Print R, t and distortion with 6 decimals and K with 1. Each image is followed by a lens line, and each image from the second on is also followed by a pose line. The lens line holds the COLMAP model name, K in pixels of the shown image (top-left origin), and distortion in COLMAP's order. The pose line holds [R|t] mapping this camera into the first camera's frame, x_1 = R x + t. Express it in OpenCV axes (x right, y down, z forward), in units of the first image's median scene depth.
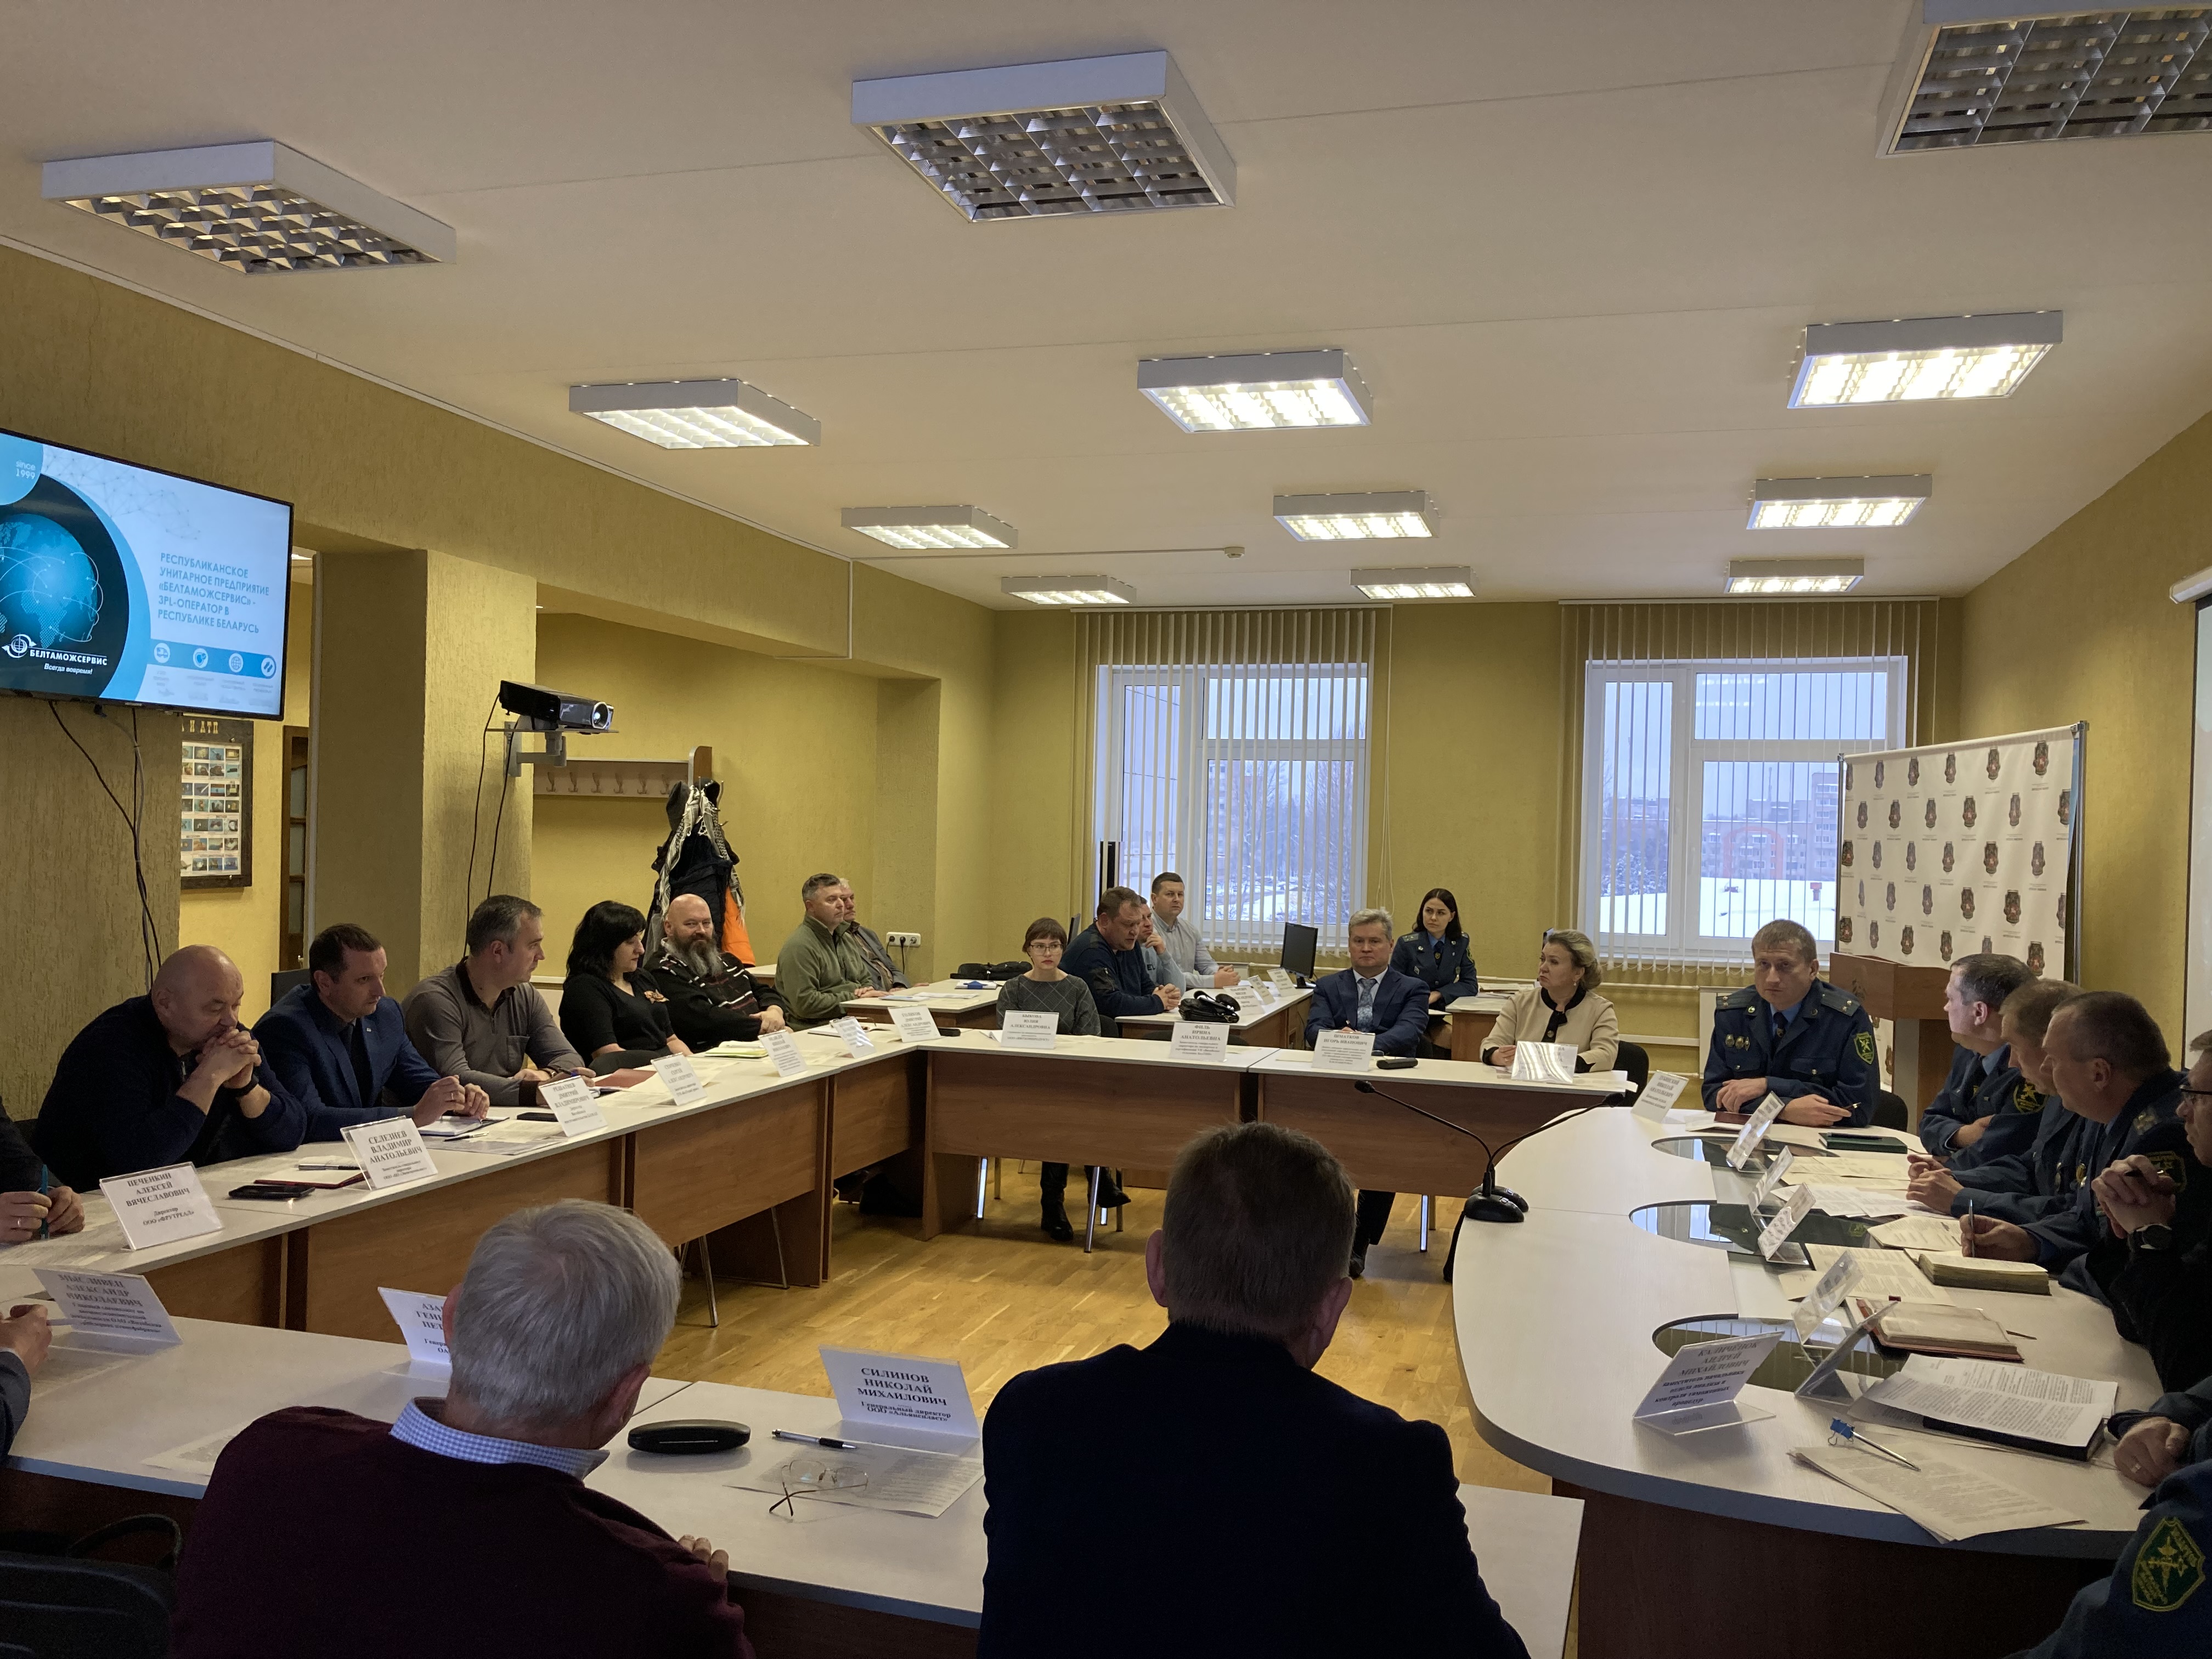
lens RADIAL K [[1800.3, 0, 1106.0], [0, 1800.3, 829.5], [0, 0, 1]] dist [0.000994, -0.002466]
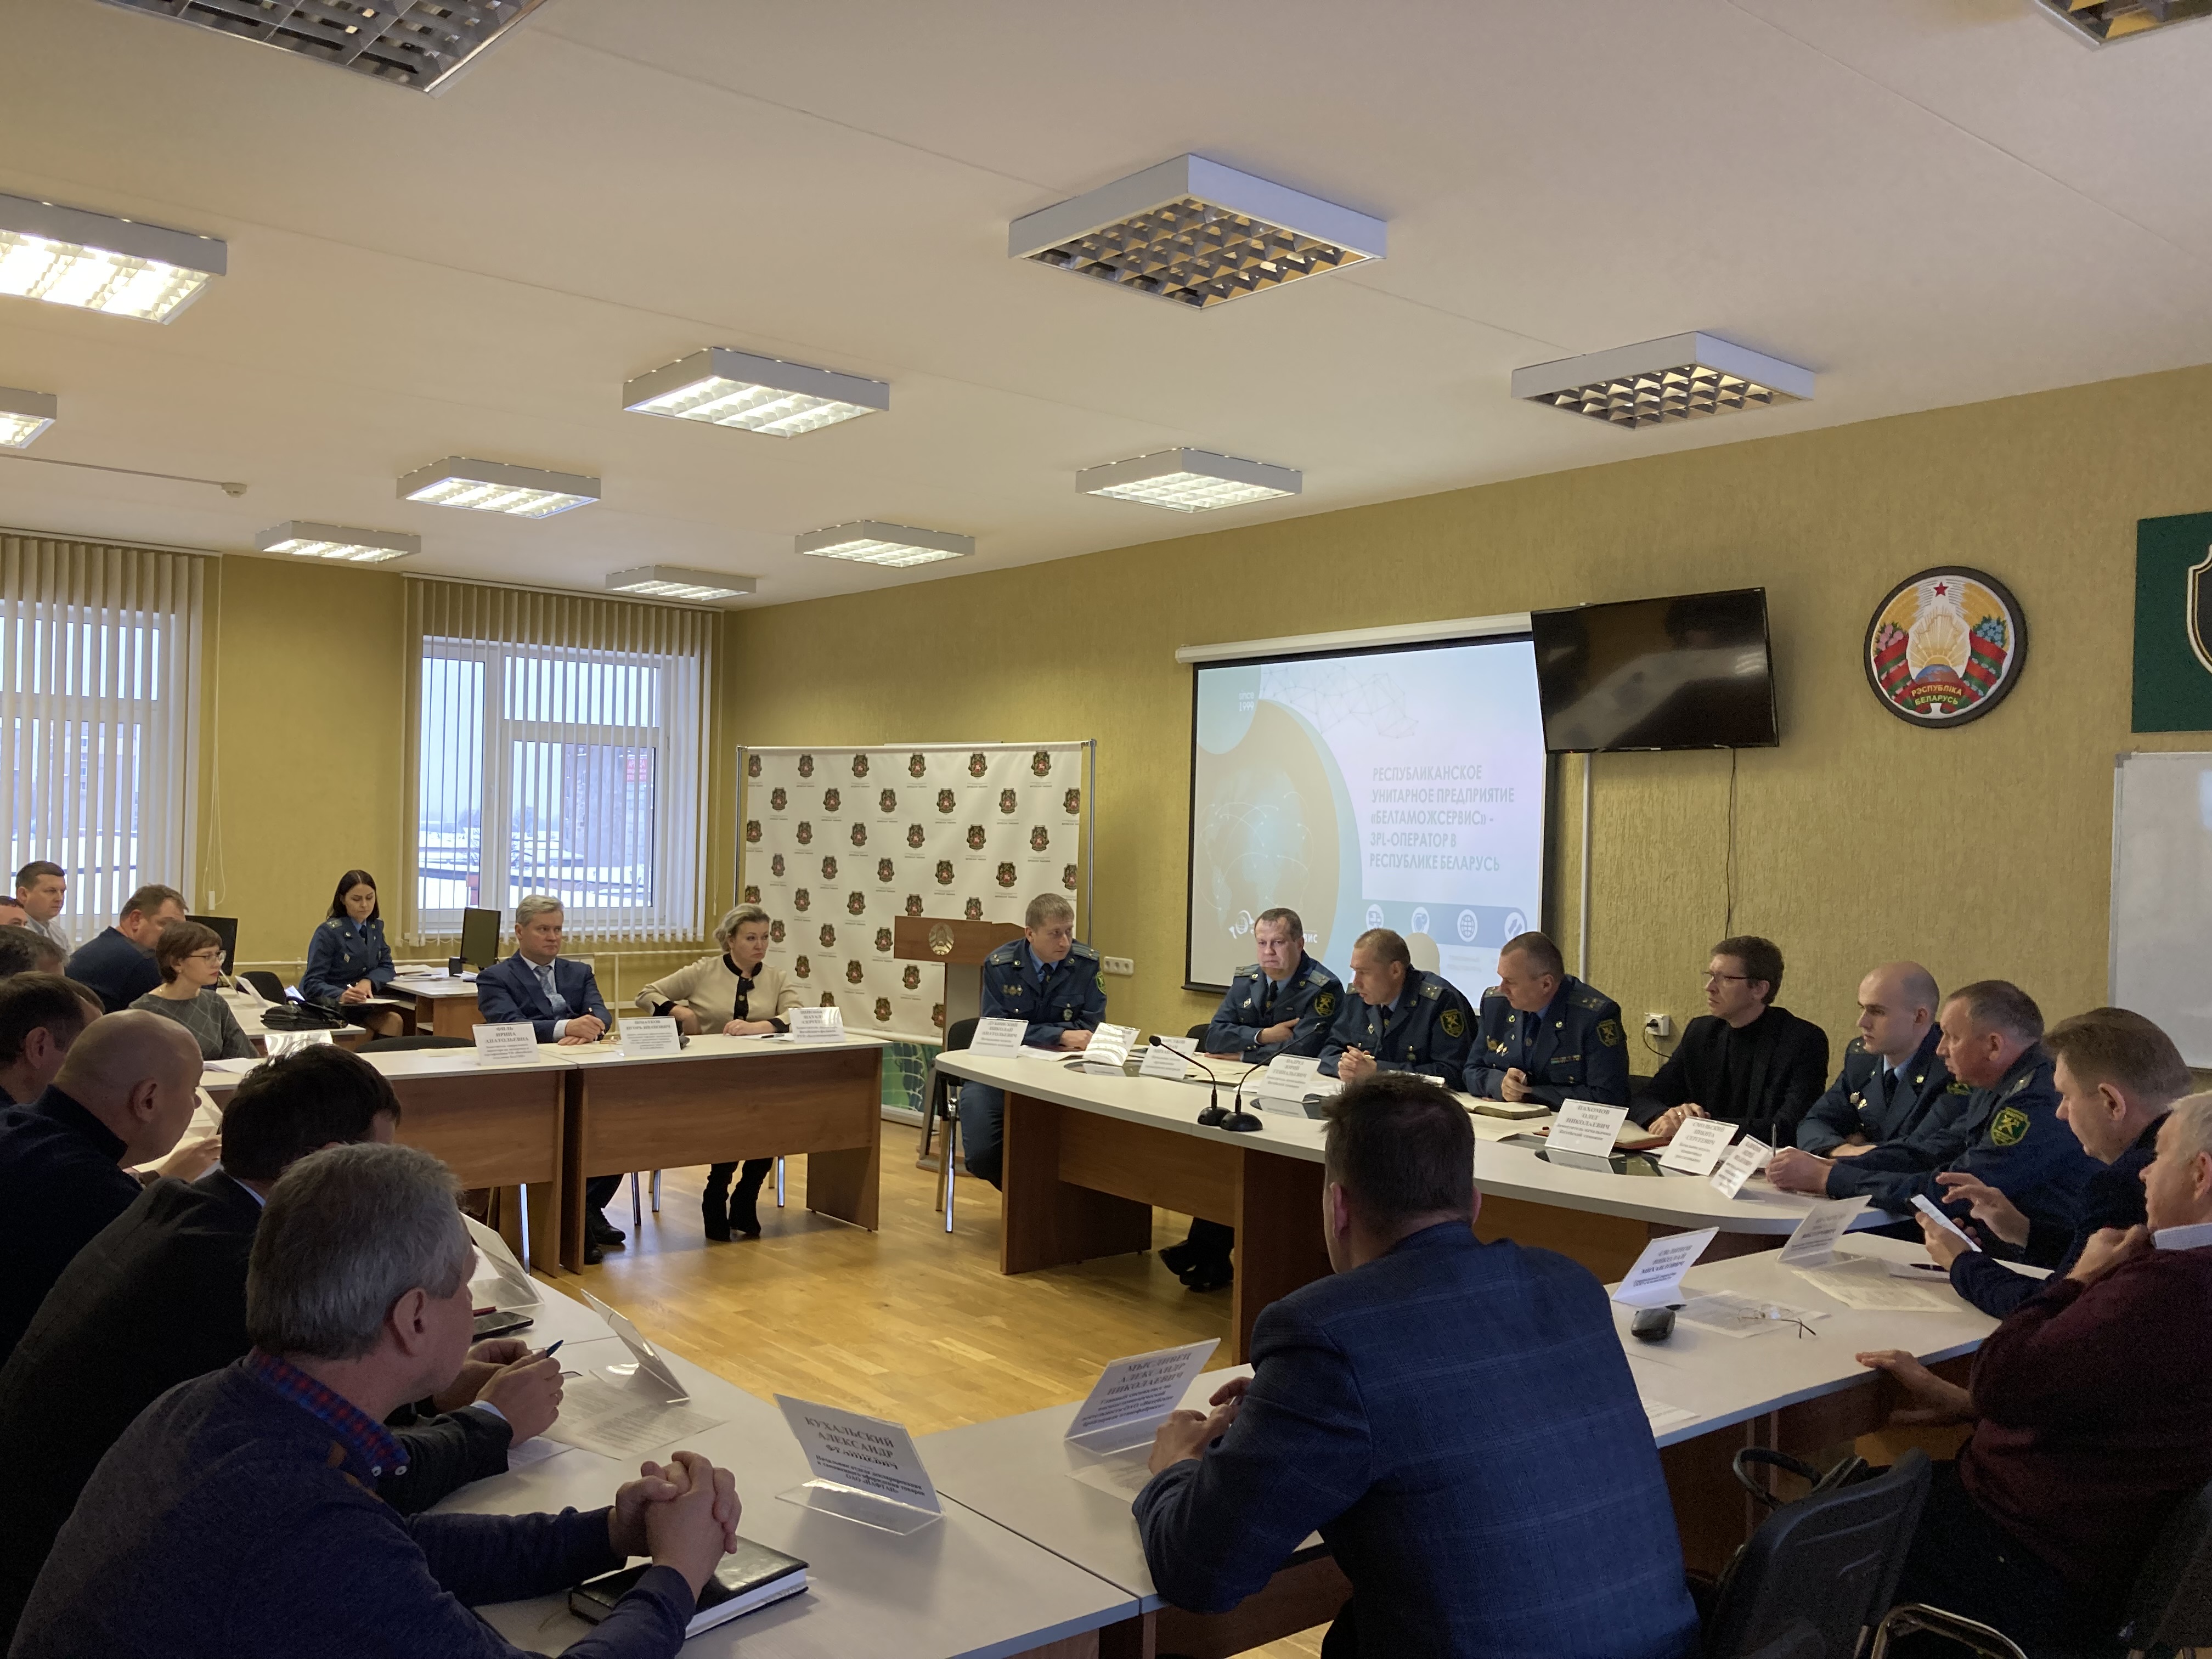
lens RADIAL K [[1821.0, 0, 1106.0], [0, 1821.0, 829.5], [0, 0, 1]] dist [0.070958, -0.000027]
pose [[0.549453, -0.009149, 0.835474, -0.540336], [-0.011313, 0.999767, 0.018388, -0.014625], [-0.835448, -0.019555, 0.549222, 0.193343]]
